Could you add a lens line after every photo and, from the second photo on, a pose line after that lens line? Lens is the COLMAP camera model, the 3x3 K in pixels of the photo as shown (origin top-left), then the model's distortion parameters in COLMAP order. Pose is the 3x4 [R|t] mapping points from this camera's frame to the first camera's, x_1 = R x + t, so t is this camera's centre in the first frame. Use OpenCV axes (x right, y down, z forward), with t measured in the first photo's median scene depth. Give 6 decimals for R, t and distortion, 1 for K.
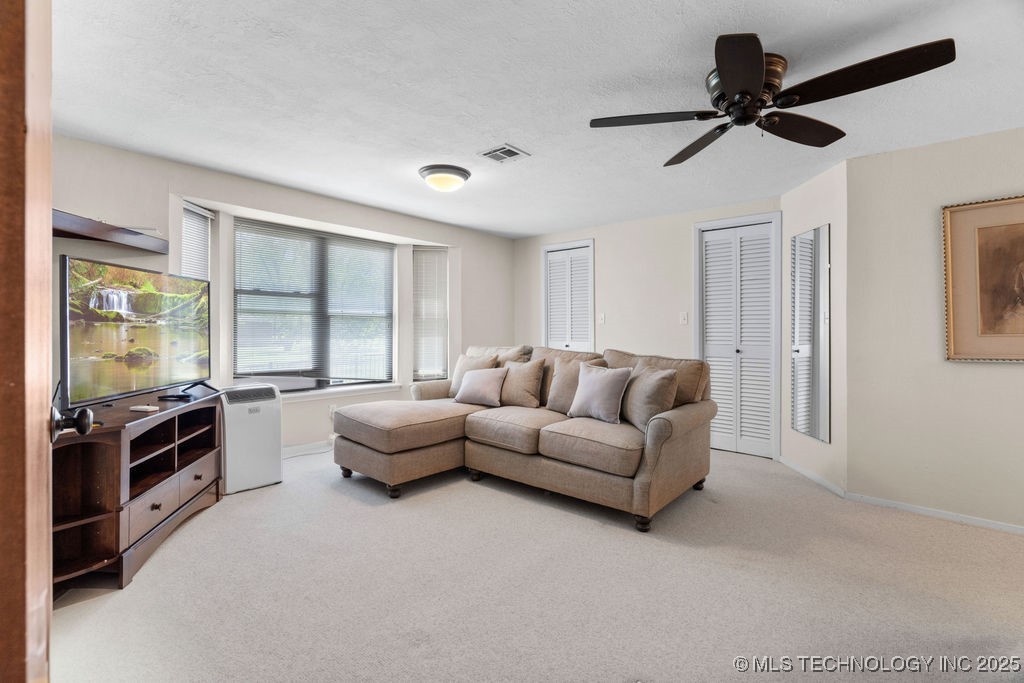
lens RADIAL K [[466.5, 0, 512.1], [0, 466.5, 336.4], [0, 0, 1]] dist [-0.006881, 0.002980]
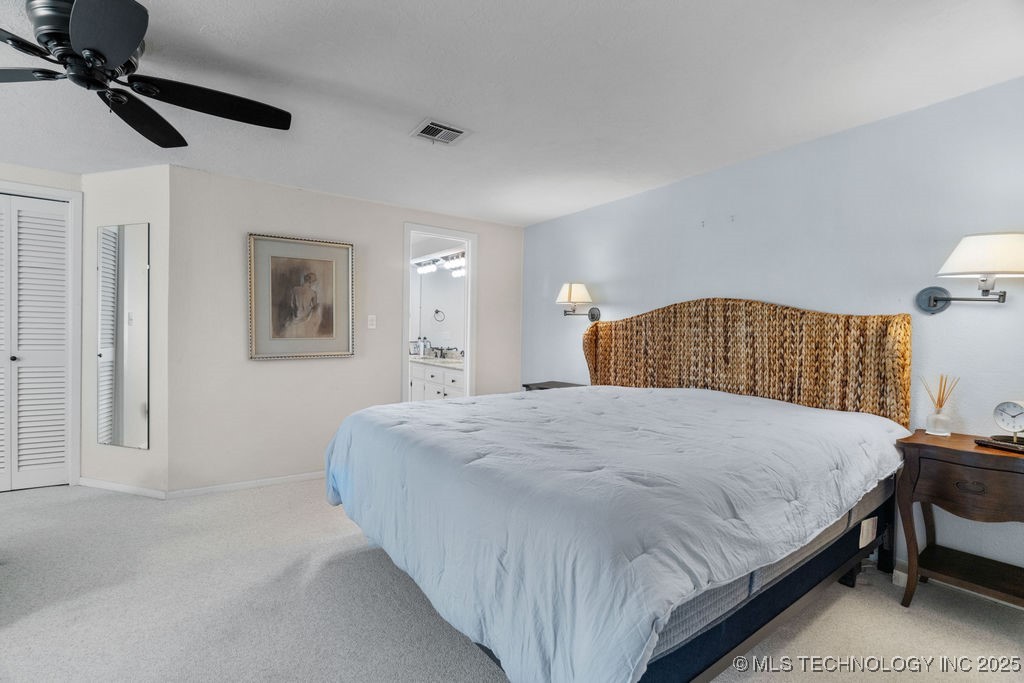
lens RADIAL K [[466.5, 0, 508.5], [0, 466.5, 345.4], [0, 0, 1]] dist [-0.006881, 0.002980]
pose [[0.226627, -0.016223, 0.973847, -0.117684], [-0.003396, 0.999842, 0.017446, -0.009042], [-0.973976, -0.007261, 0.226536, 0.059772]]
